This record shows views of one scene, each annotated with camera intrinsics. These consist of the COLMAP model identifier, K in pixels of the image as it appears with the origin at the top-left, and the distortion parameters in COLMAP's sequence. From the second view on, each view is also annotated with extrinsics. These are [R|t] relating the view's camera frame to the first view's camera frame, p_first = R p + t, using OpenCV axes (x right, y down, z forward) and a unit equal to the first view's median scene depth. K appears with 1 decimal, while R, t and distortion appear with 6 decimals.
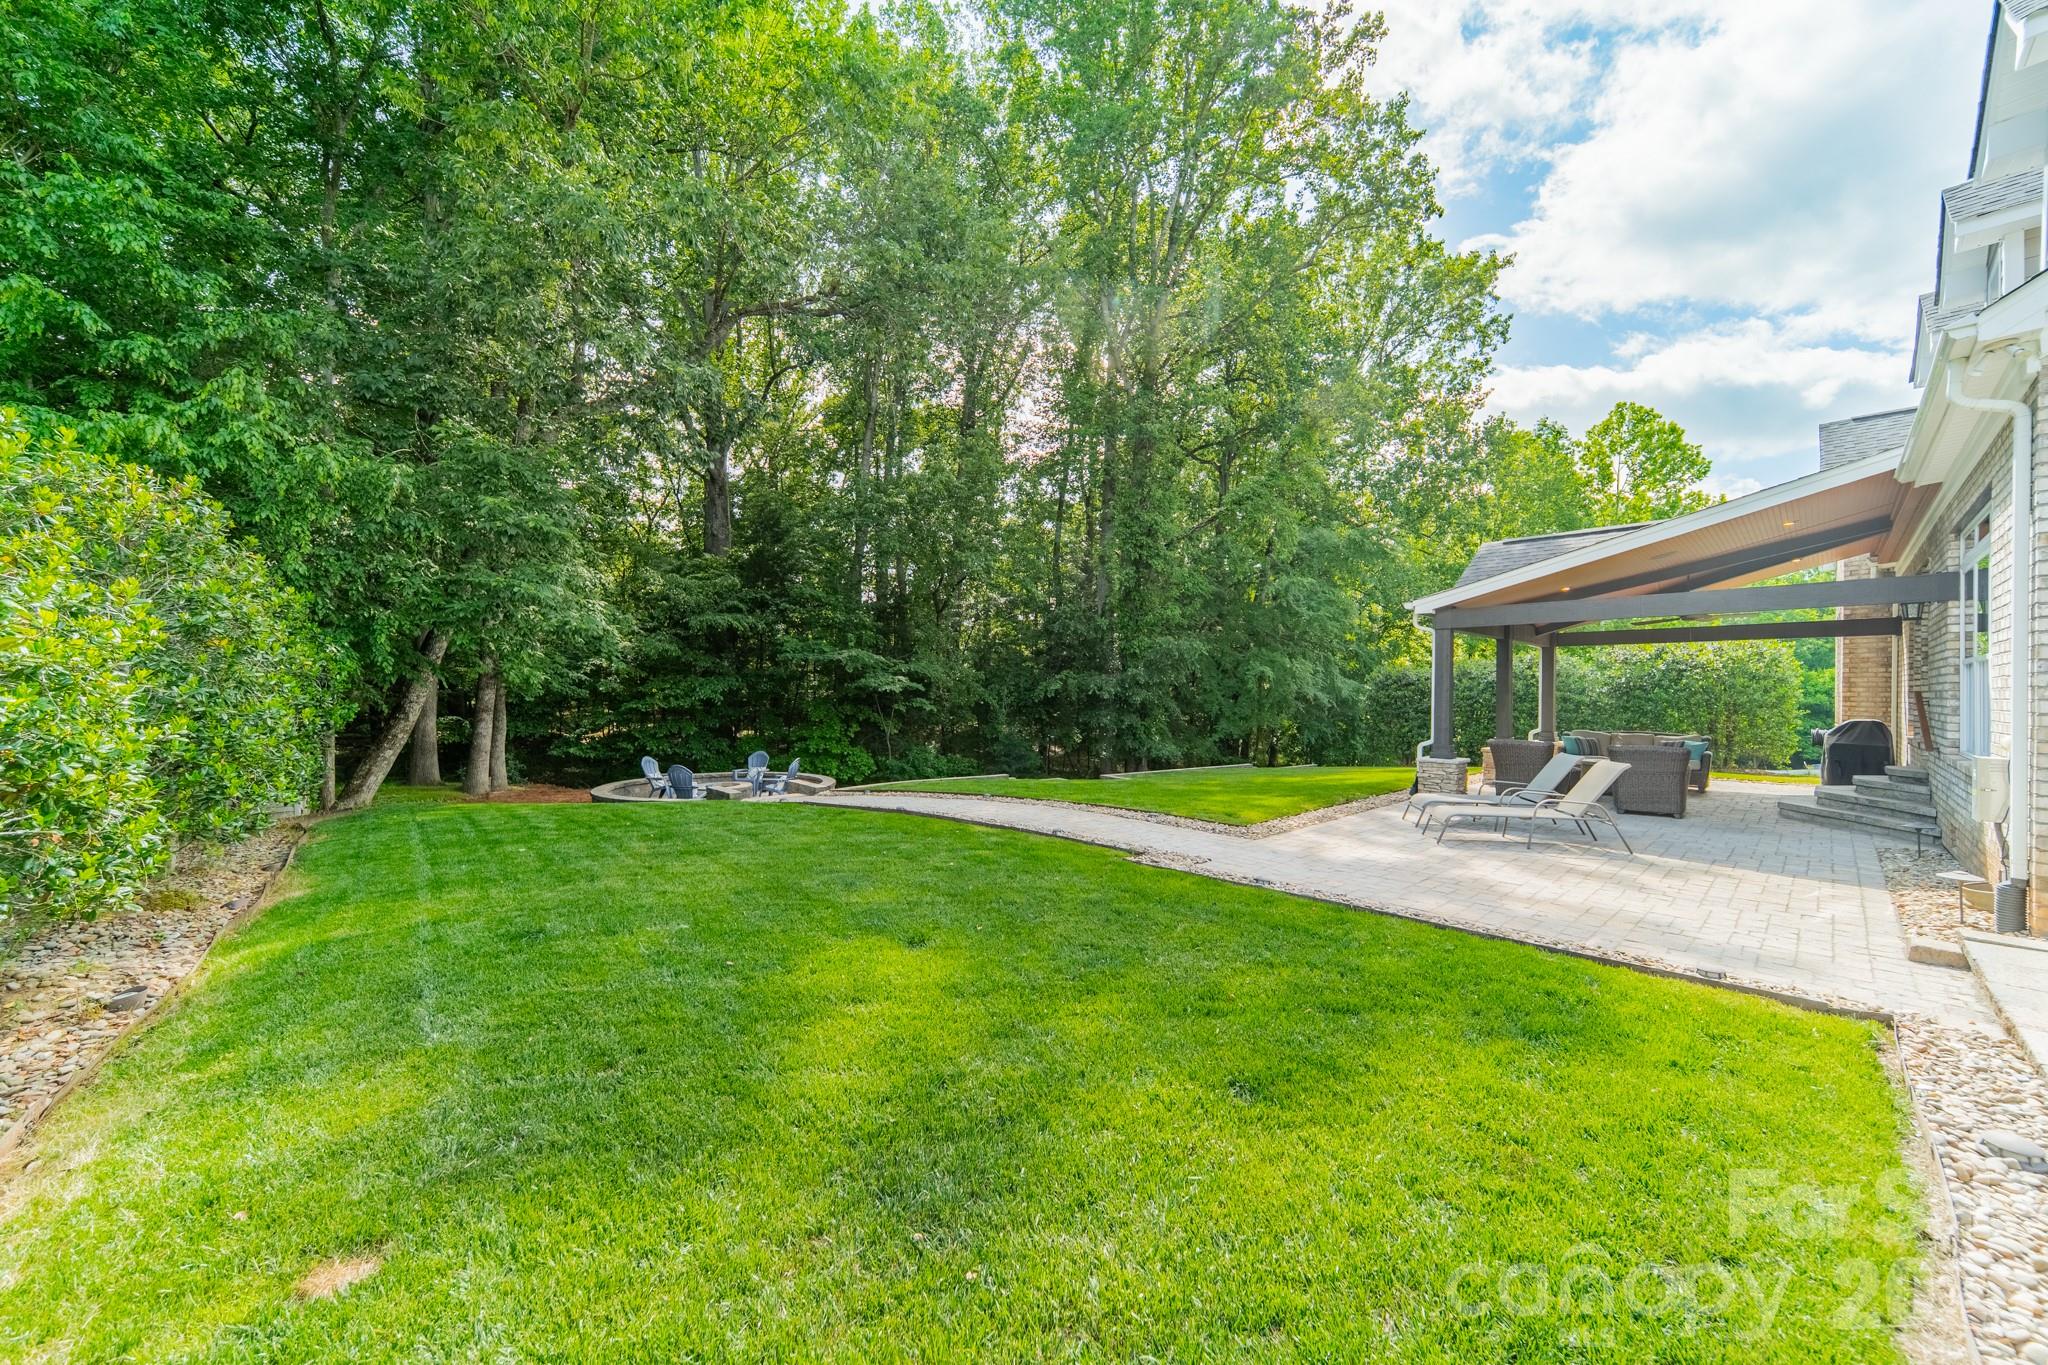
lens RADIAL K [[724.8, 0, 1036.3], [0, 724.8, 710.1], [0, 0, 1]] dist [0.000633, 0.000003]
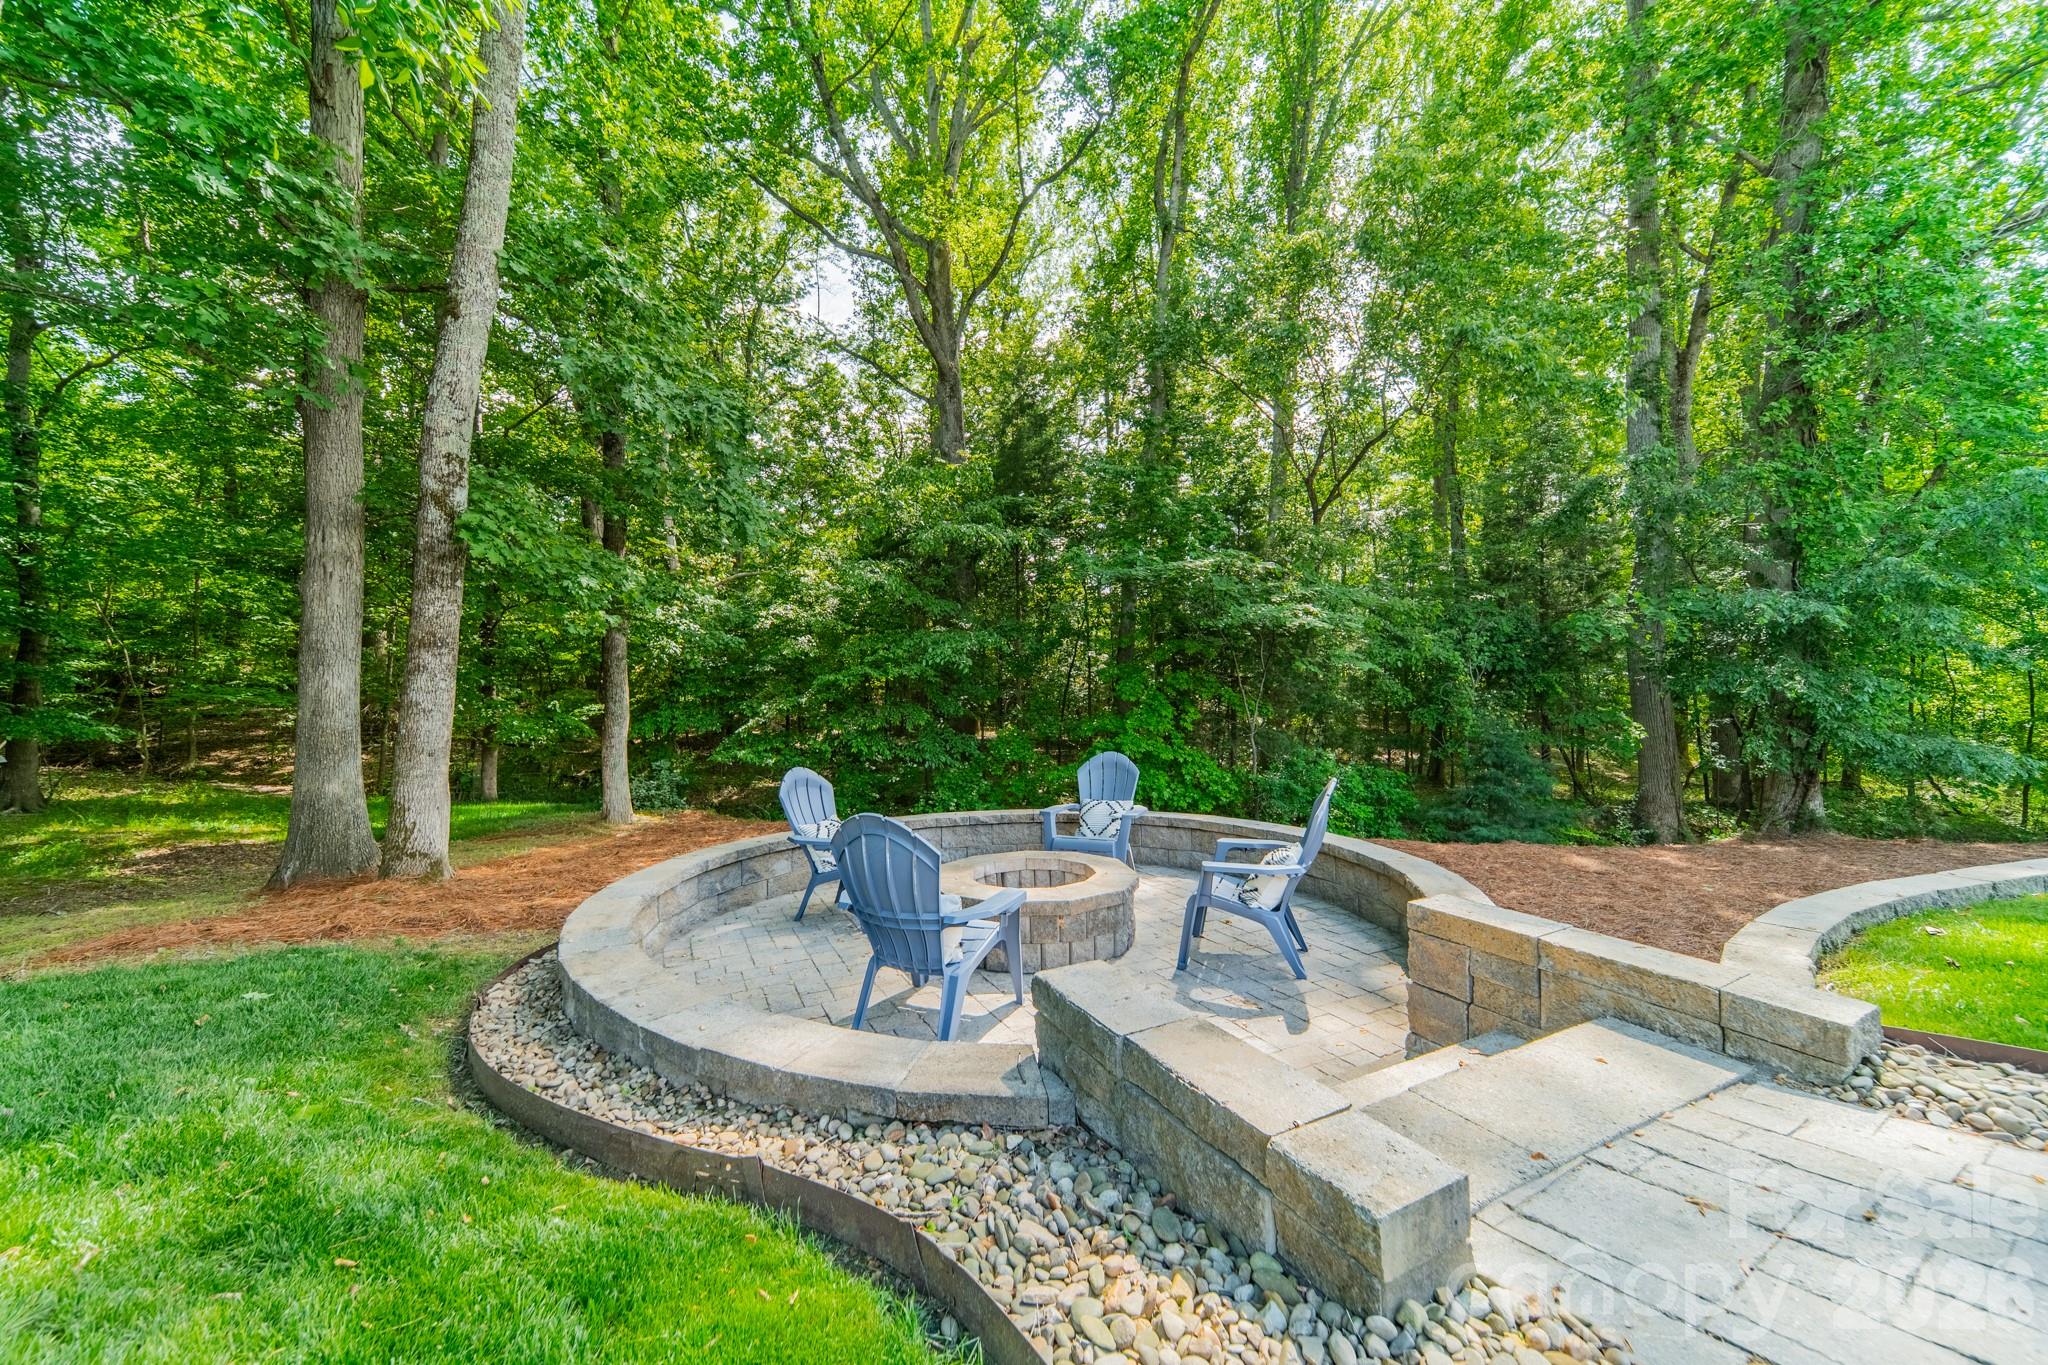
lens RADIAL K [[730.2, 0, 1021.5], [0, 730.2, 695.9], [0, 0, 1]] dist [0.010077, -0.000035]
pose [[0.952450, -0.024226, -0.303730, -0.230854], [0.015315, 0.999380, -0.031687, 0.029851], [0.304309, 0.025529, 0.952231, 0.484525]]
